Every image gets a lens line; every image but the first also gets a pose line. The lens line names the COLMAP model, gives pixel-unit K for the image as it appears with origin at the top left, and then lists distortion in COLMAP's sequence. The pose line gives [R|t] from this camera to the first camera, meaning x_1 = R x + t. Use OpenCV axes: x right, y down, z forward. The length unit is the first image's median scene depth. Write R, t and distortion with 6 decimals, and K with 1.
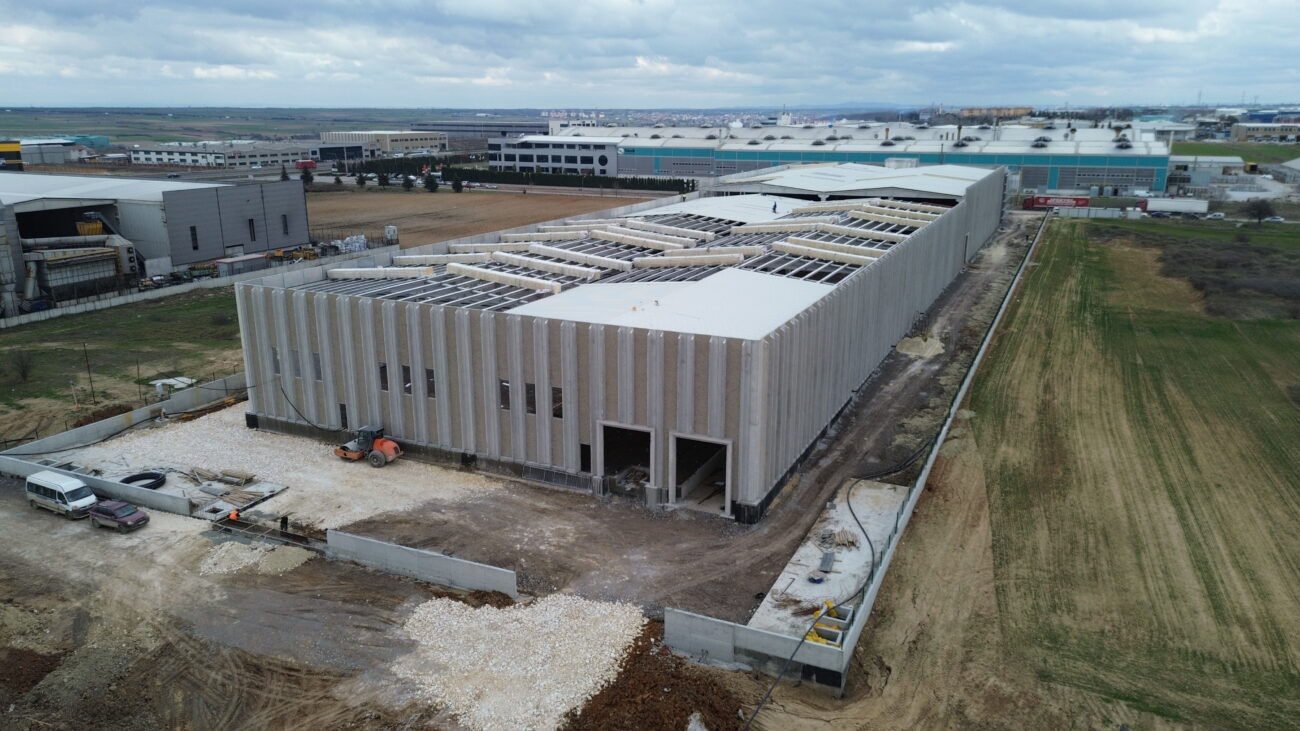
lens RADIAL K [[923.3, 0, 651.6], [0, 923.3, 362.6], [0, 0, 1]] dist [0.070055, -0.071903]
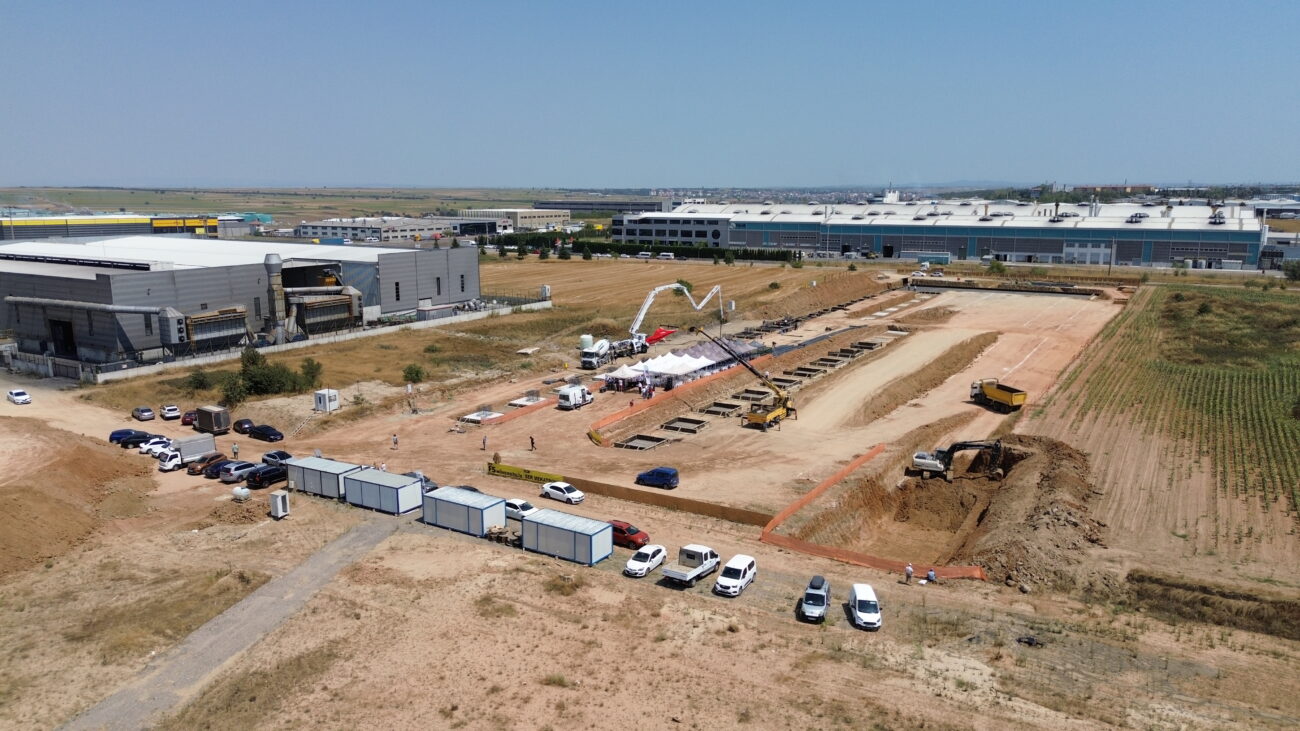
lens RADIAL K [[923.3, 0, 649.2], [0, 923.3, 383.8], [0, 0, 1]] dist [0.070055, -0.071903]
pose [[0.993666, 0.022104, -0.110175, -0.015497], [-0.028511, 0.997972, -0.056913, 0.051098], [0.108694, 0.059693, 0.992281, -0.188088]]
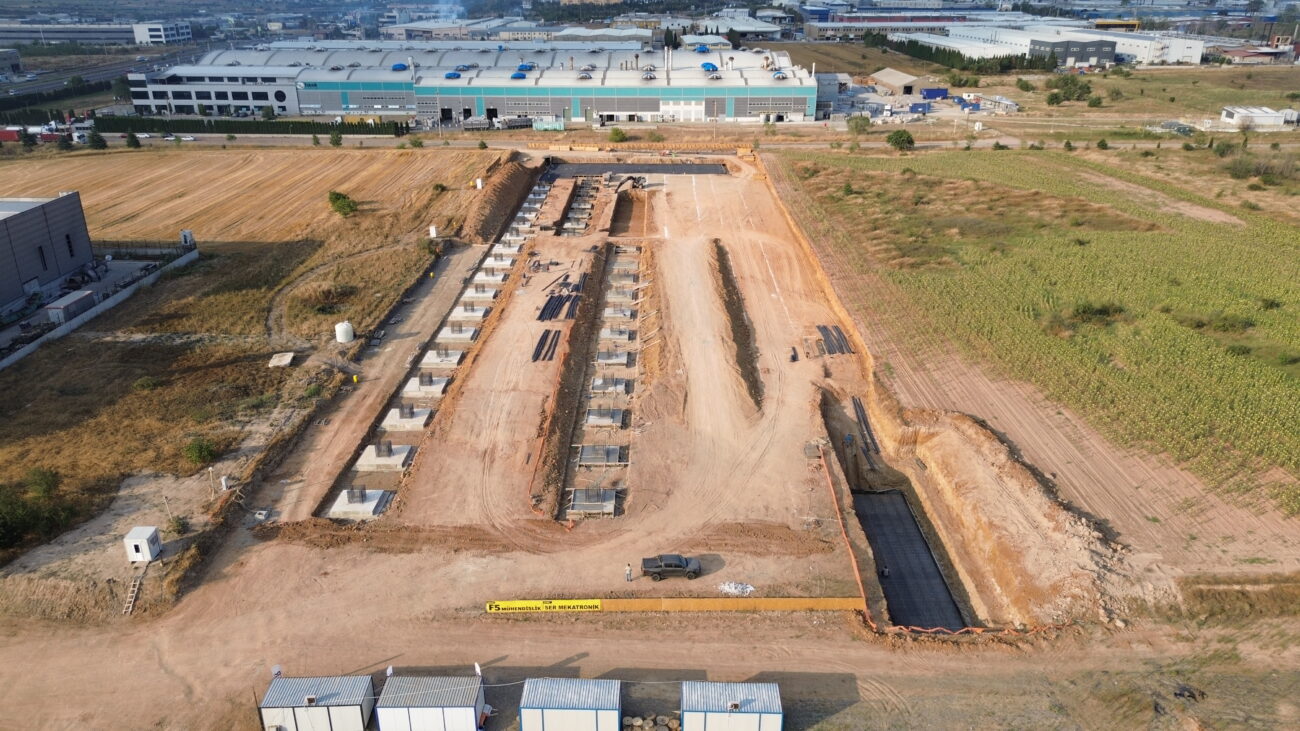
lens RADIAL K [[923.3, 0, 652.3], [0, 923.3, 376.3], [0, 0, 1]] dist [0.070055, -0.071903]
pose [[0.908467, -0.162603, 0.385030, -0.281085], [0.109300, 0.981588, 0.156645, -0.116164], [-0.403412, -0.100223, 0.909513, -0.064769]]
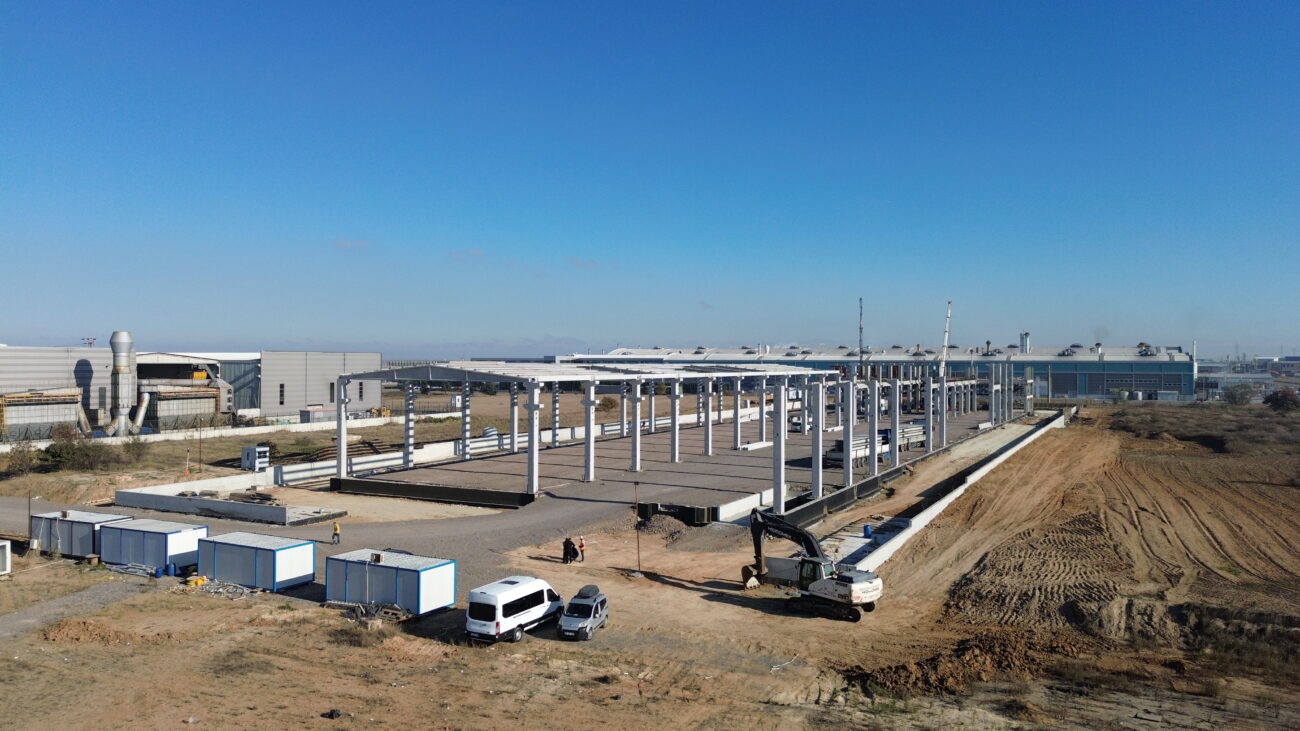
lens RADIAL K [[923.3, 0, 650.5], [0, 923.3, 363.6], [0, 0, 1]] dist [0.070055, -0.071903]
pose [[0.998739, 0.004267, -0.050020, 0.003404], [-0.017284, 0.964690, -0.262819, 0.115370], [0.047133, 0.263352, 0.963548, -0.055640]]
